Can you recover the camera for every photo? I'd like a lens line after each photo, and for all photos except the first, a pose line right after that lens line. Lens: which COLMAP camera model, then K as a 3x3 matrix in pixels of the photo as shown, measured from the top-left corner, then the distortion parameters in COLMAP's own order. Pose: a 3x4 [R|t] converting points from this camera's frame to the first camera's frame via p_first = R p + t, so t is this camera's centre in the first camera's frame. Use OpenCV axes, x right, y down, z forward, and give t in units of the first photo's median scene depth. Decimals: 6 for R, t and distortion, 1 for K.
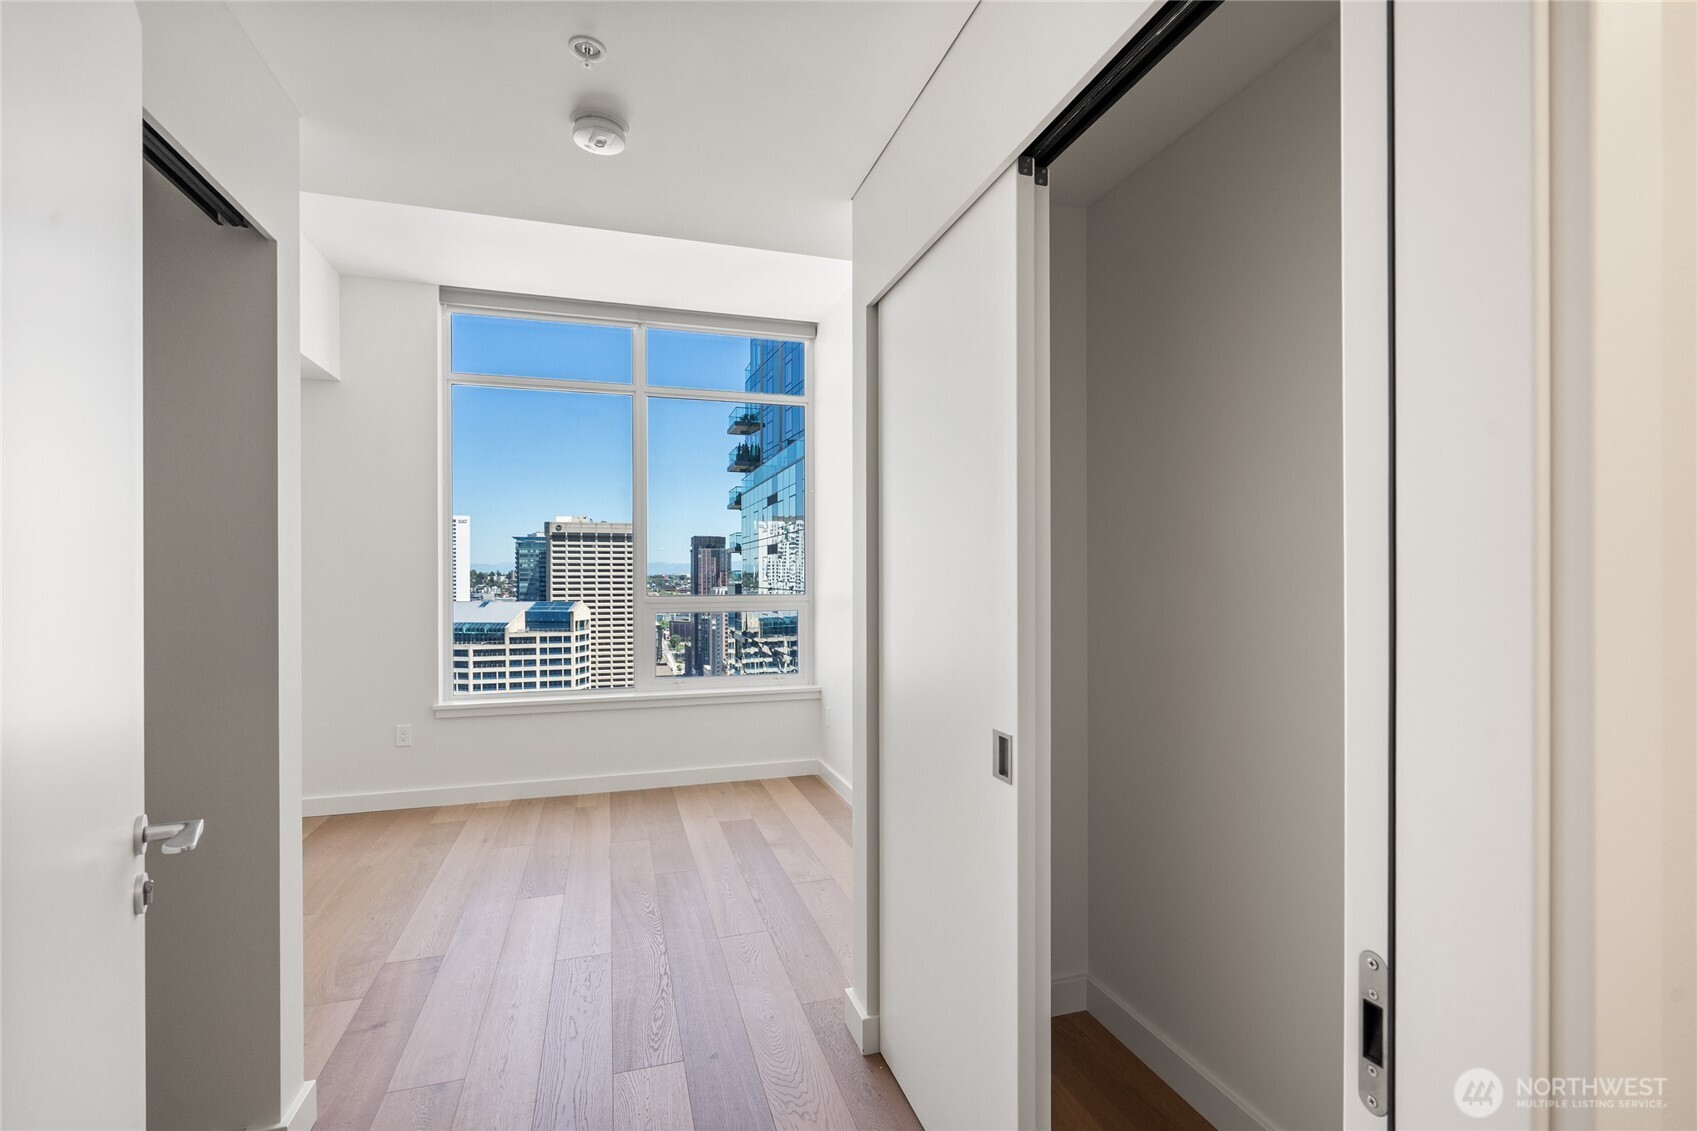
lens RADIAL K [[777.5, 0, 851.6], [0, 777.5, 568.3], [0, 0, 1]] dist [0.000075, -0.000115]
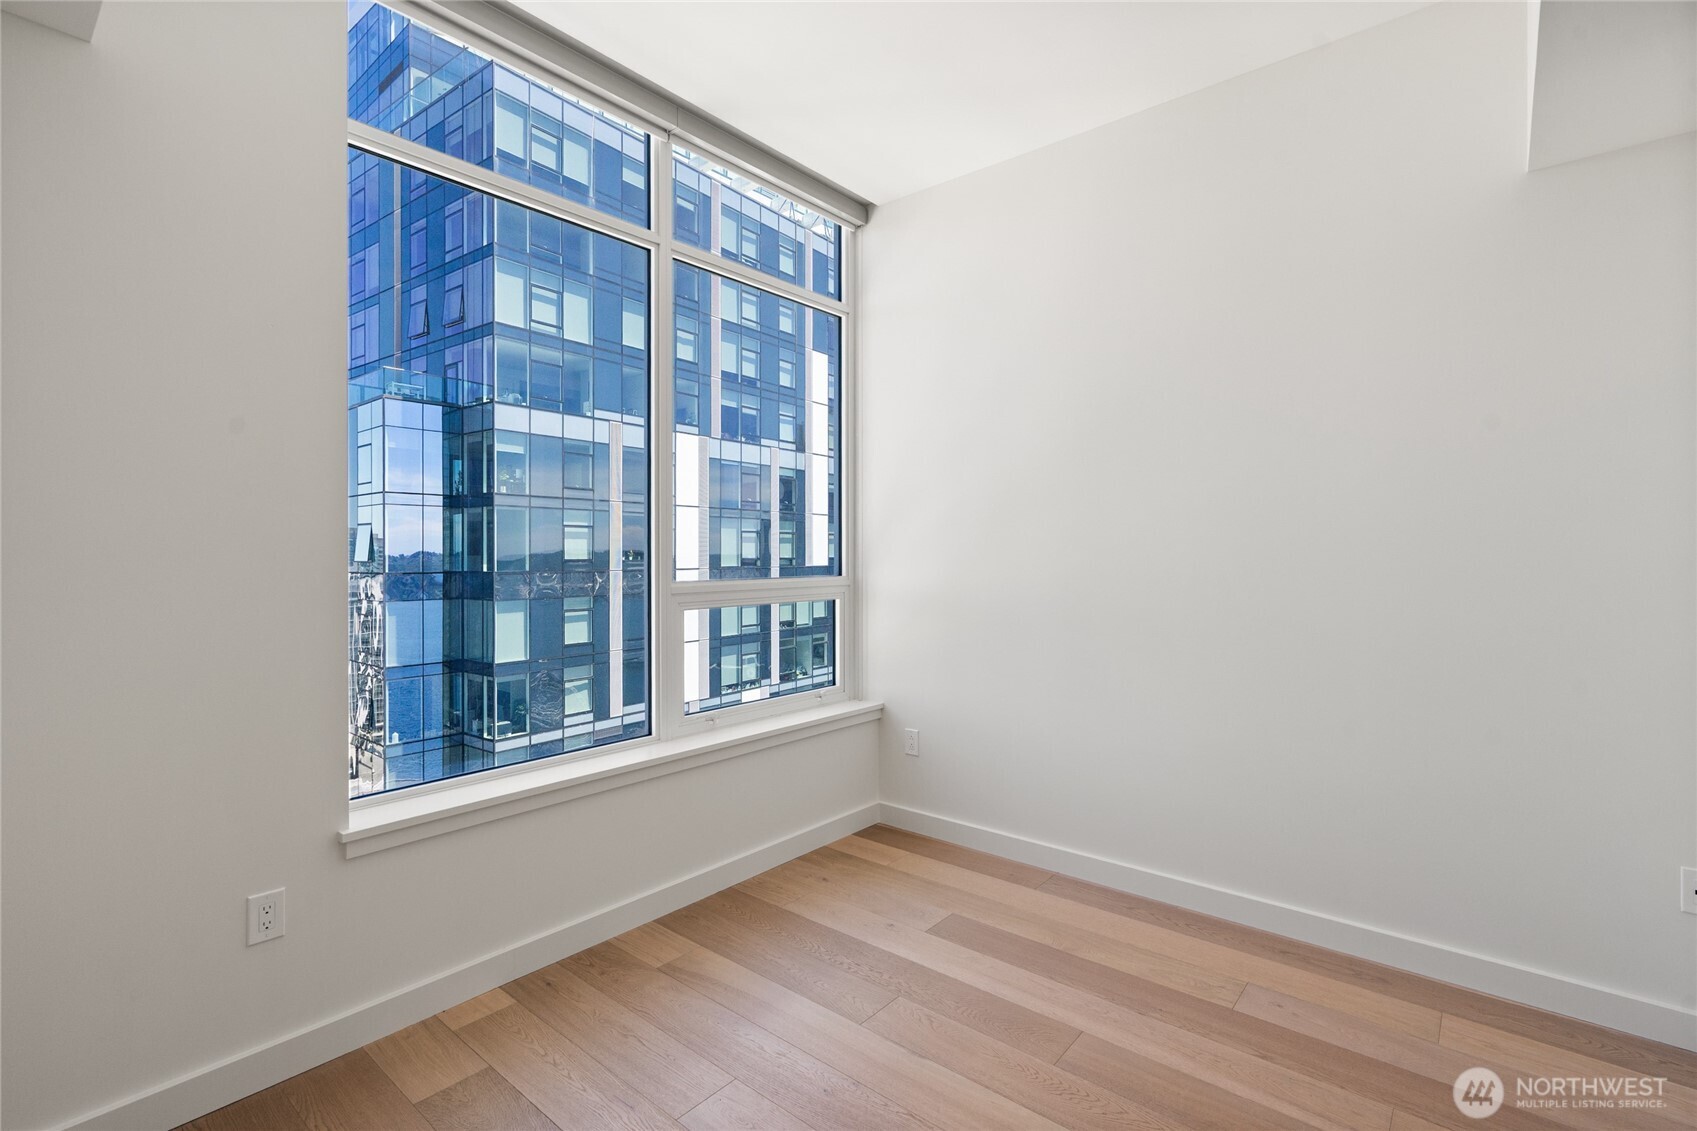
lens RADIAL K [[777.5, 0, 855.3], [0, 777.5, 551.2], [0, 0, 1]] dist [0.000075, -0.000115]
pose [[0.845045, 0.003107, 0.534687, -0.525644], [-0.004332, 0.999990, 0.001037, 0.010413], [-0.534678, -0.003193, 0.845050, 0.454918]]
